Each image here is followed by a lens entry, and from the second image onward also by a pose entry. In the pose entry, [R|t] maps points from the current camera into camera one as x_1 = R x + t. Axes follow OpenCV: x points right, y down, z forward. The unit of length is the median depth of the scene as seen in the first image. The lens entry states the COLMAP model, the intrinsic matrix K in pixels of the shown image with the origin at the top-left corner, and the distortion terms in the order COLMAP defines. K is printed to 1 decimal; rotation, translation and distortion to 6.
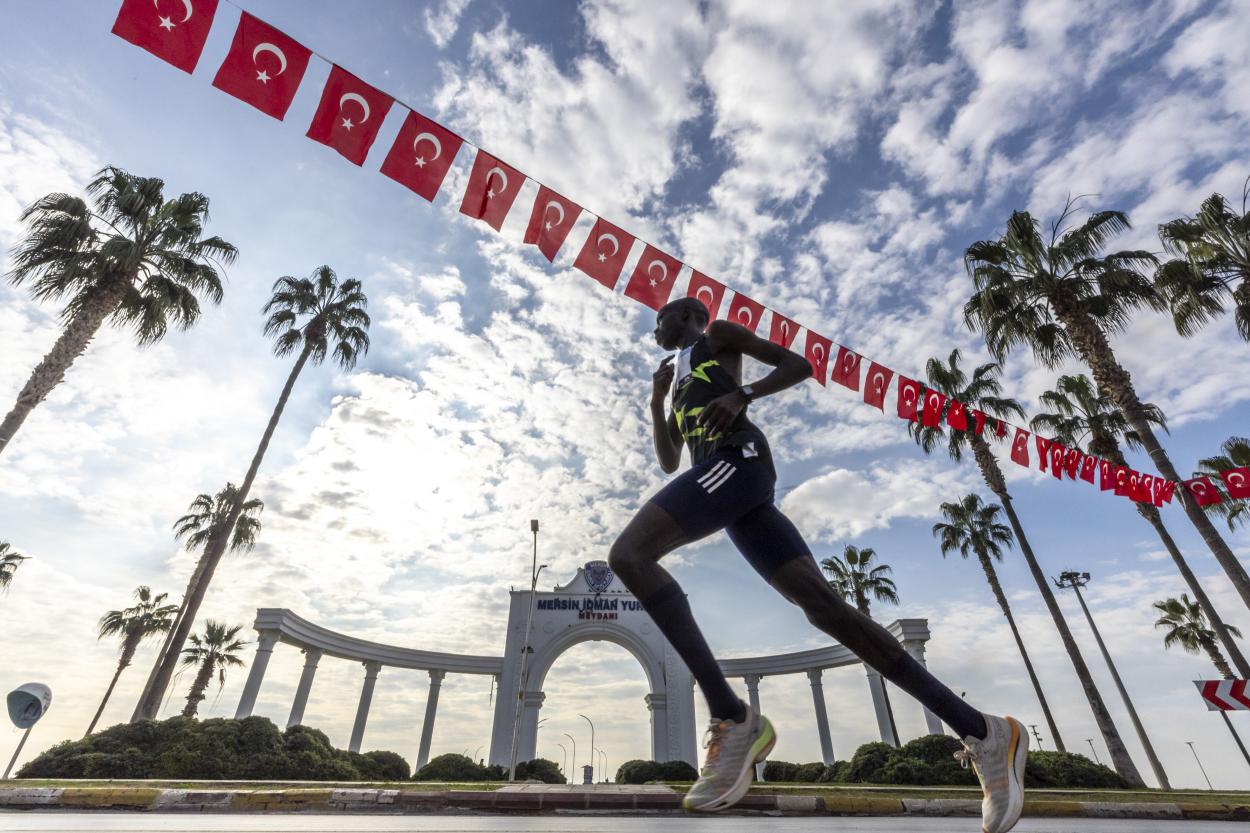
lens RADIAL K [[559.7, 0, 623.8], [0, 559.7, 412.0], [0, 0, 1]] dist [0.001109, 0.000689]
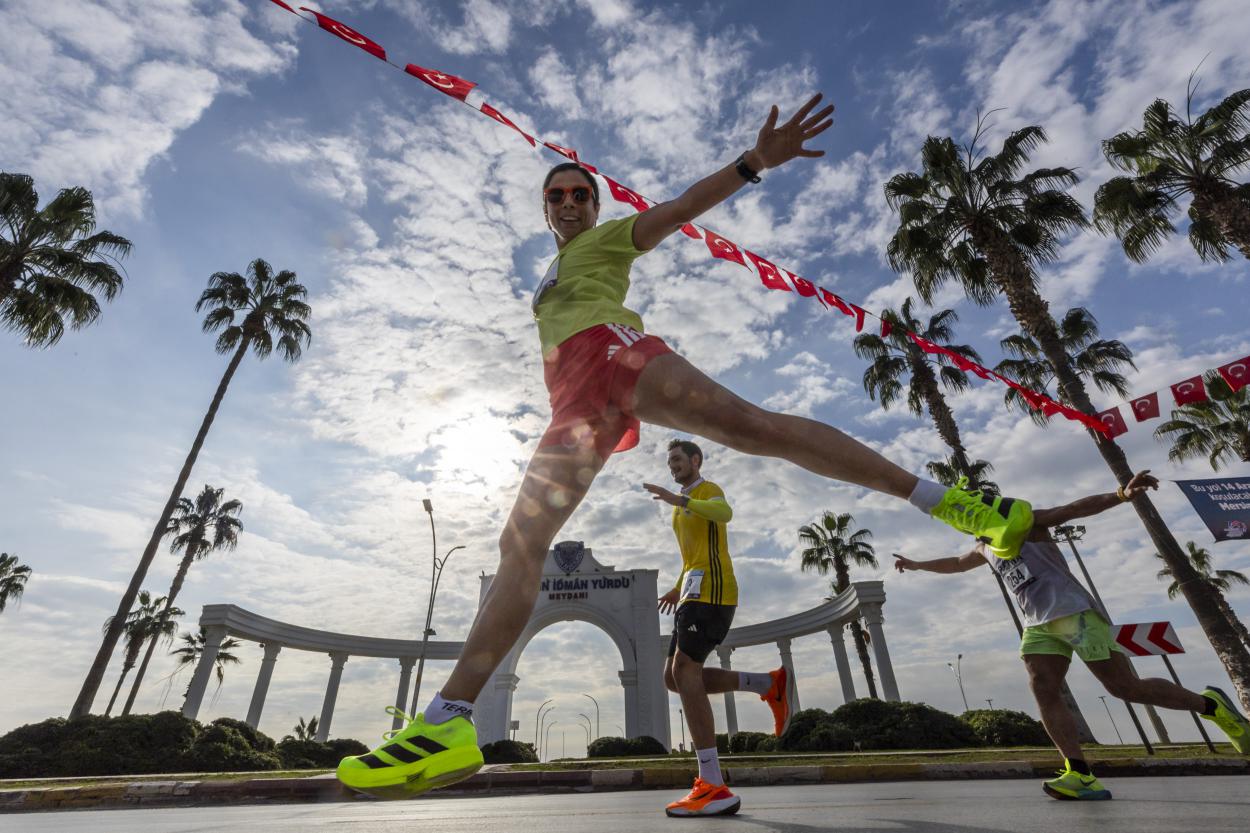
lens RADIAL K [[559.8, 0, 625.0], [0, 559.8, 416.5], [0, 0, 1]] dist [0.002344, 0.000165]
pose [[0.997274, -0.063543, -0.037511, 0.128399], [0.064887, 0.997252, 0.035763, 0.021254], [0.035136, -0.038099, 0.998656, 0.029281]]
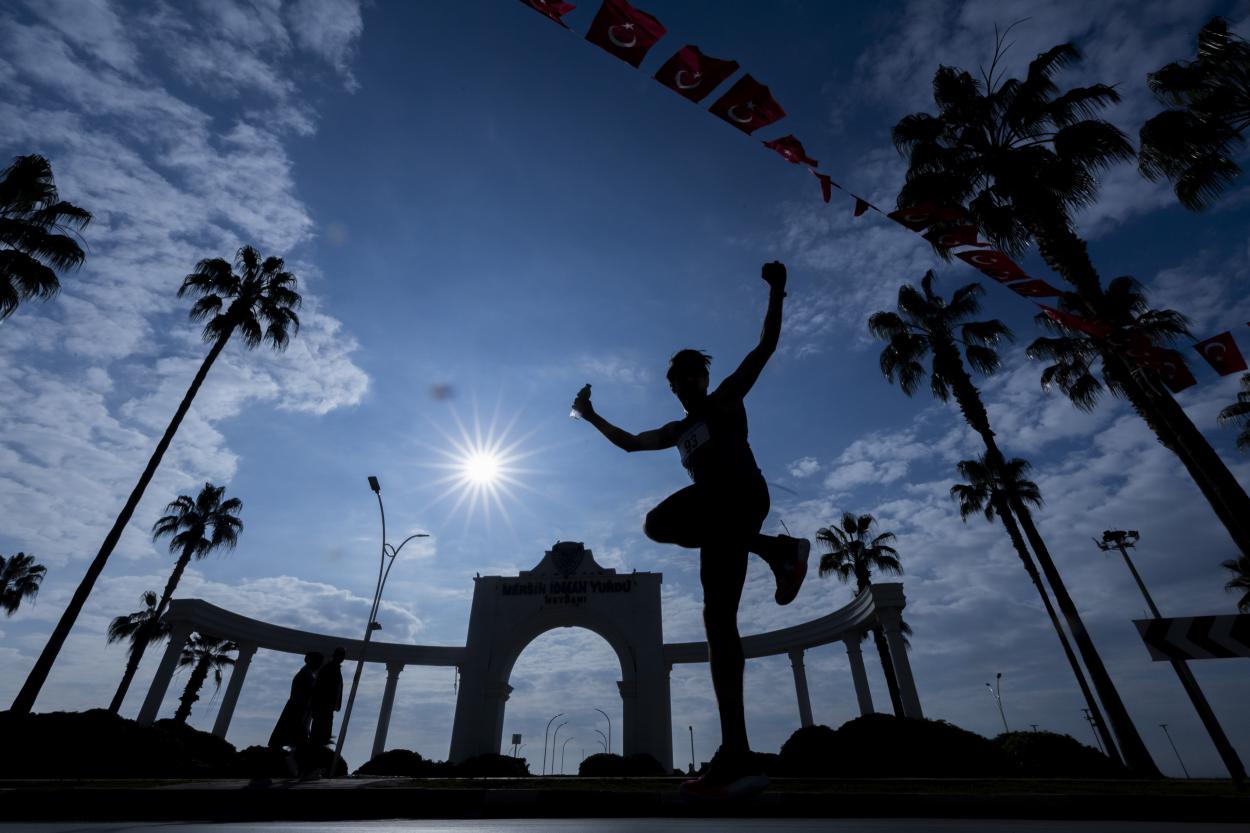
lens RADIAL K [[561.0, 0, 624.0], [0, 561.0, 413.6], [0, 0, 1]] dist [0.002787, 0.000485]
pose [[0.994039, -0.066803, -0.086163, 0.174537], [0.067466, 0.997710, 0.004804, 0.065726], [0.085644, -0.010588, 0.996270, 0.093029]]
